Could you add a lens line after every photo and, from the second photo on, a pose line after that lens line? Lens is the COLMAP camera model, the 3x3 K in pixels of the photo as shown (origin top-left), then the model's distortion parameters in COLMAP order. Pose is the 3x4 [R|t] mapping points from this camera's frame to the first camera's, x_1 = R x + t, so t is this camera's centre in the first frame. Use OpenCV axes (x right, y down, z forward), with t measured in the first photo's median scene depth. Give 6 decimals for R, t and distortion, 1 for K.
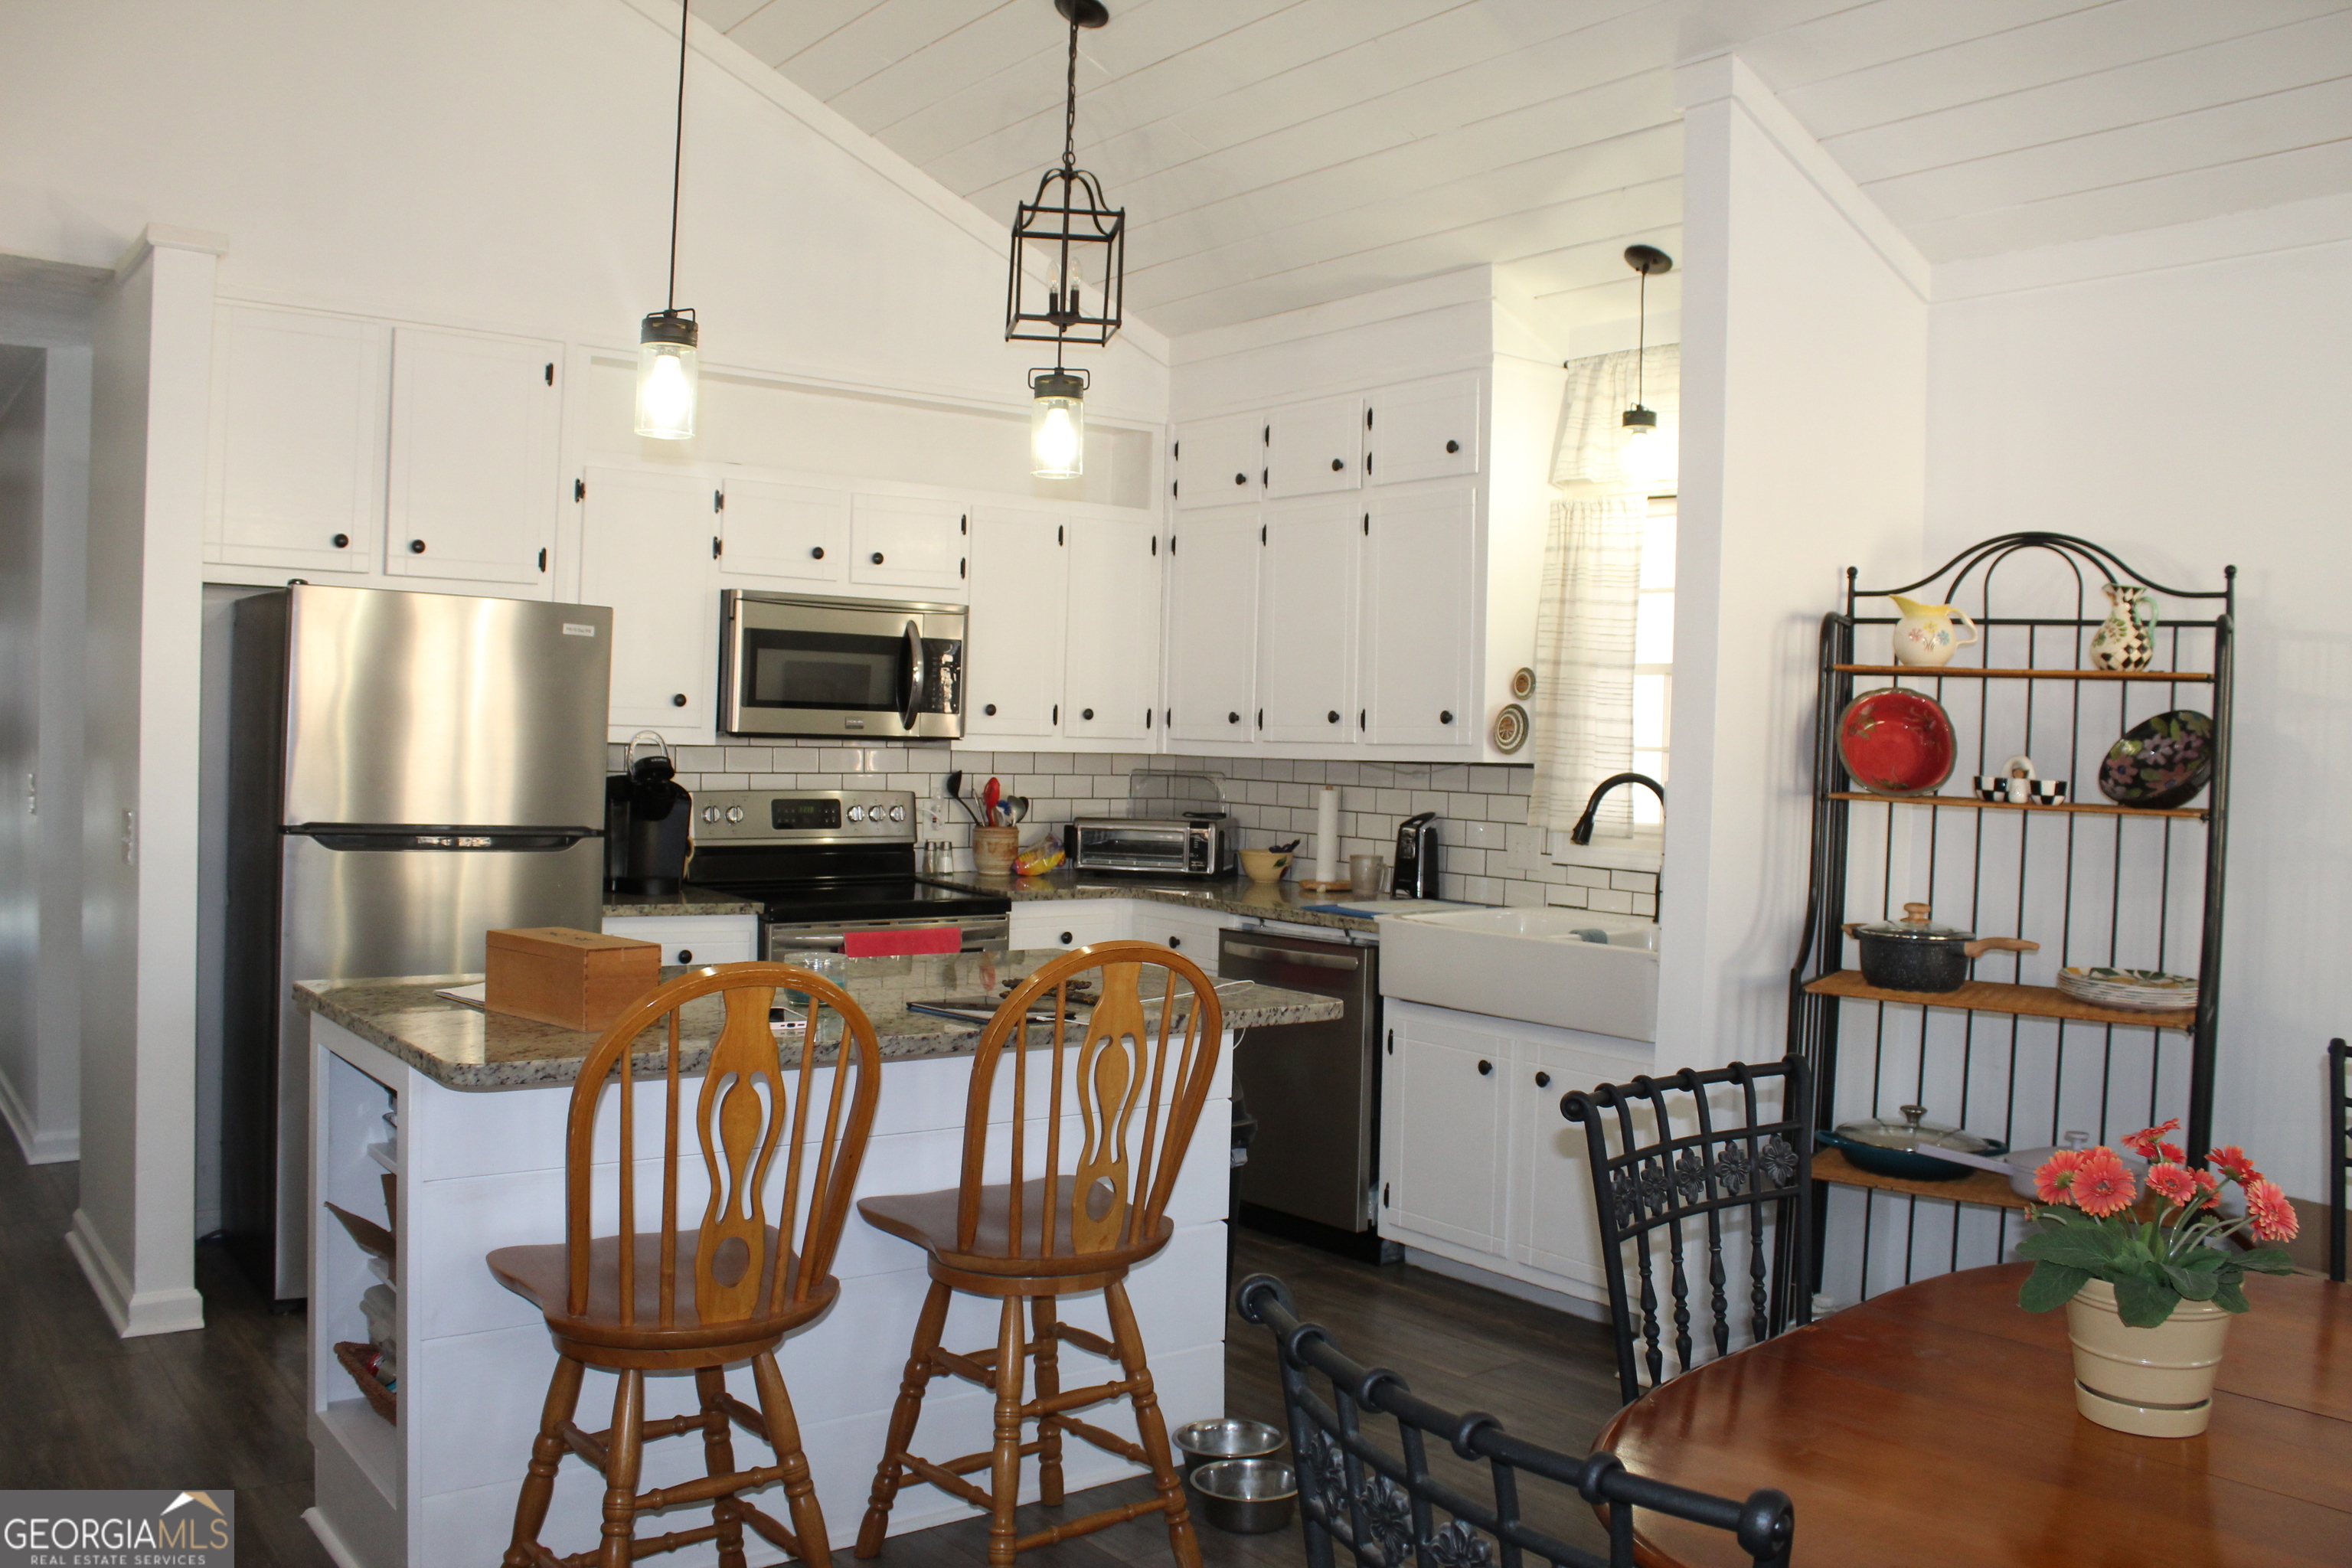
lens RADIAL K [[1944.4, 0, 1173.5], [0, 1944.4, 766.8], [0, 0, 1]] dist [-0.159753, 0.141373]
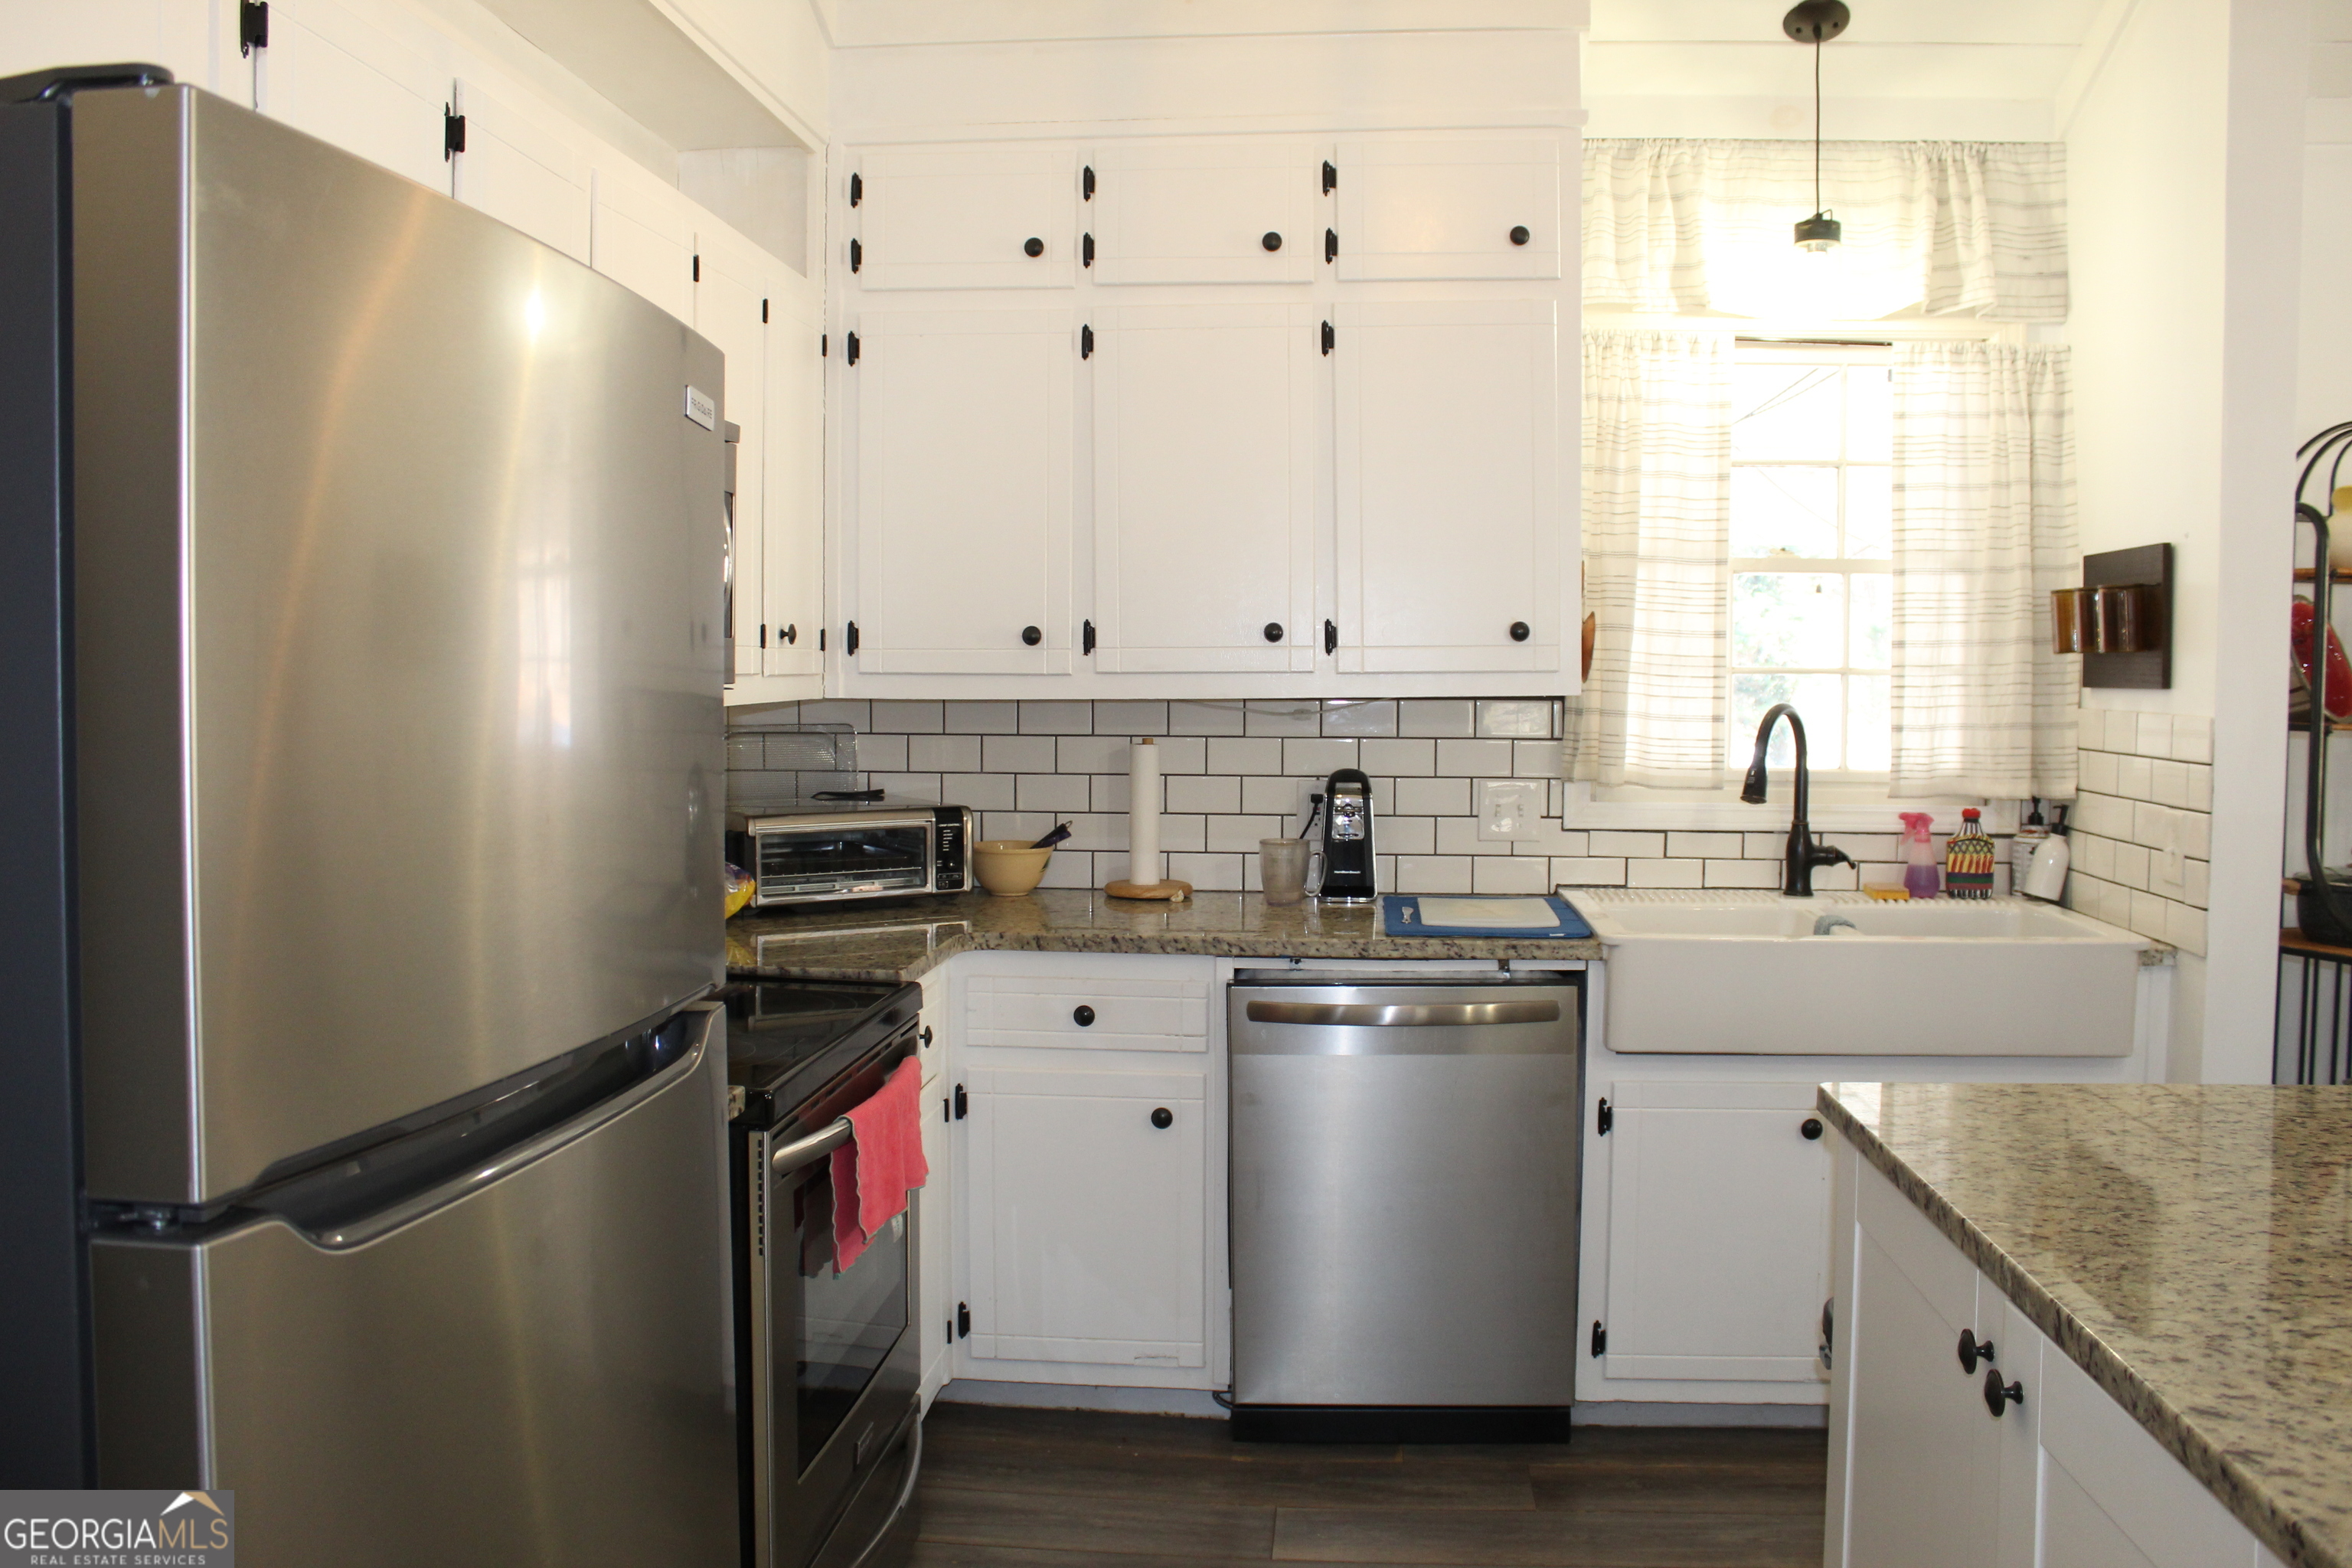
lens RADIAL K [[1944.4, 0, 1173.5], [0, 1944.4, 766.8], [0, 0, 1]] dist [-0.159753, 0.141373]
pose [[0.676257, -0.065373, 0.733759, -0.533447], [0.027800, 0.997610, 0.063259, -0.029159], [-0.736141, -0.022381, 0.676459, 0.746425]]
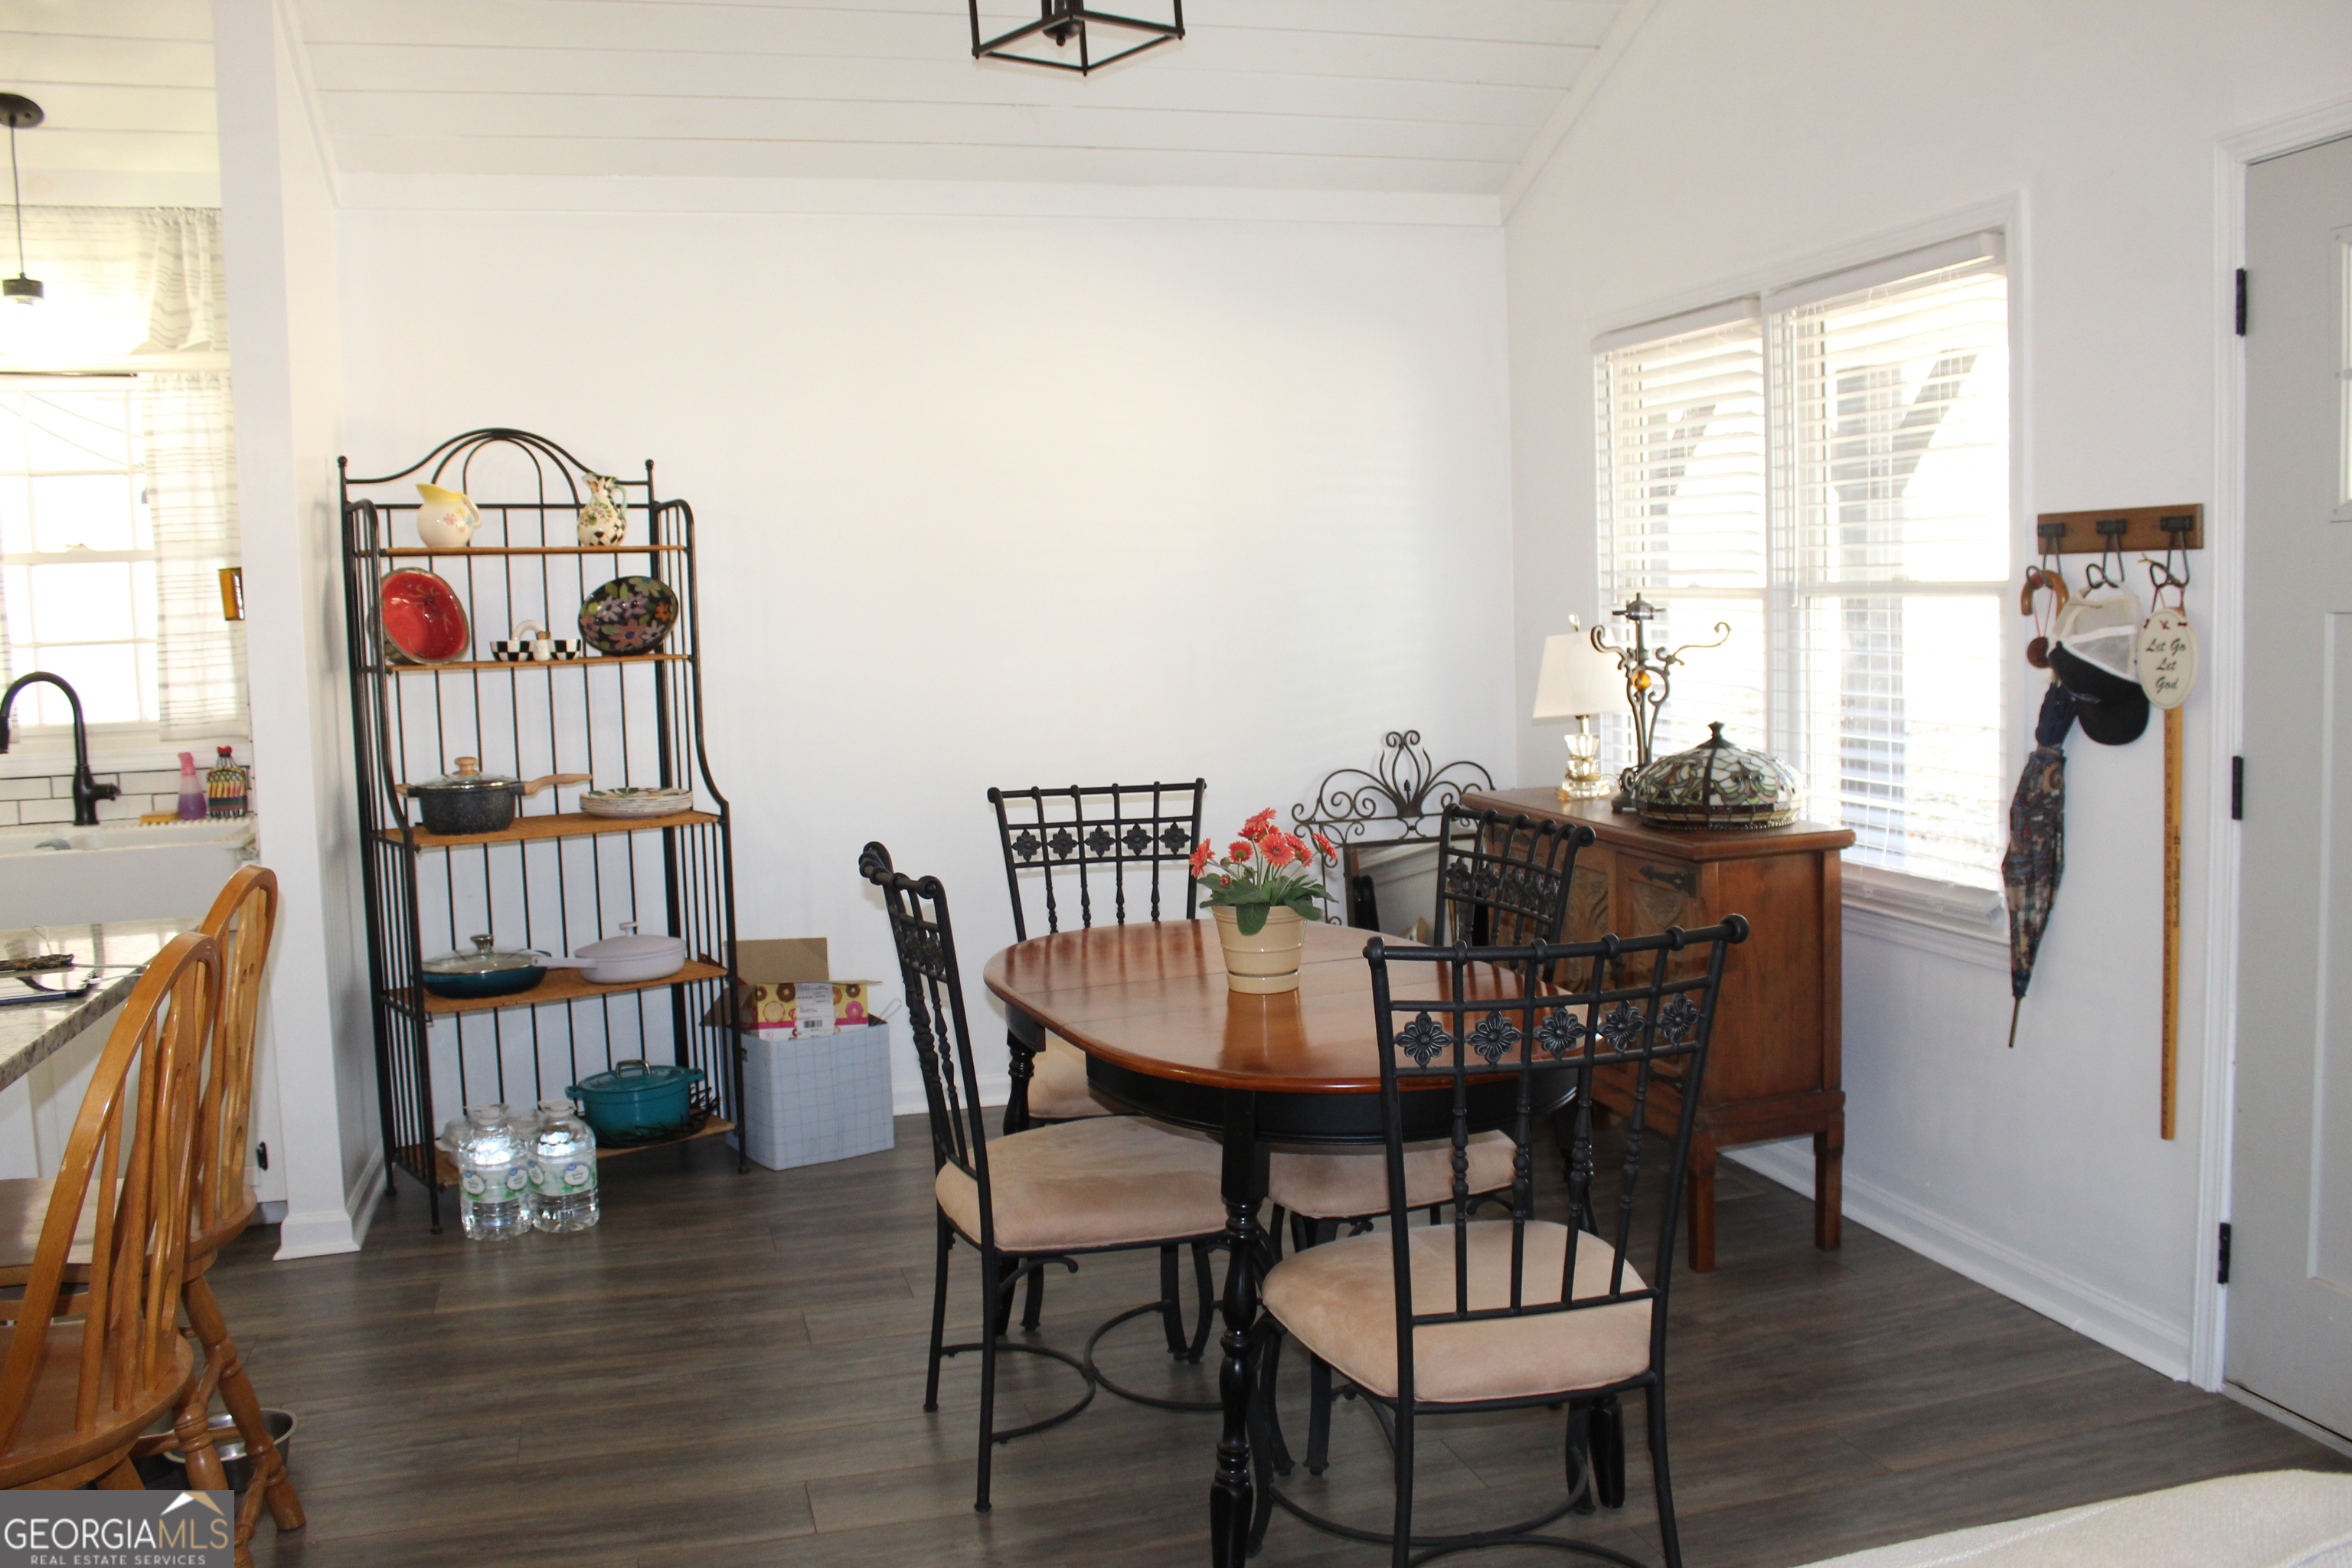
lens RADIAL K [[1944.4, 0, 1173.5], [0, 1944.4, 766.8], [0, 0, 1]] dist [-0.159753, 0.141373]
pose [[0.362119, -0.123204, 0.923954, -0.454406], [0.058981, 0.992269, 0.109197, -0.019340], [-0.930264, 0.014953, 0.366586, 0.174221]]
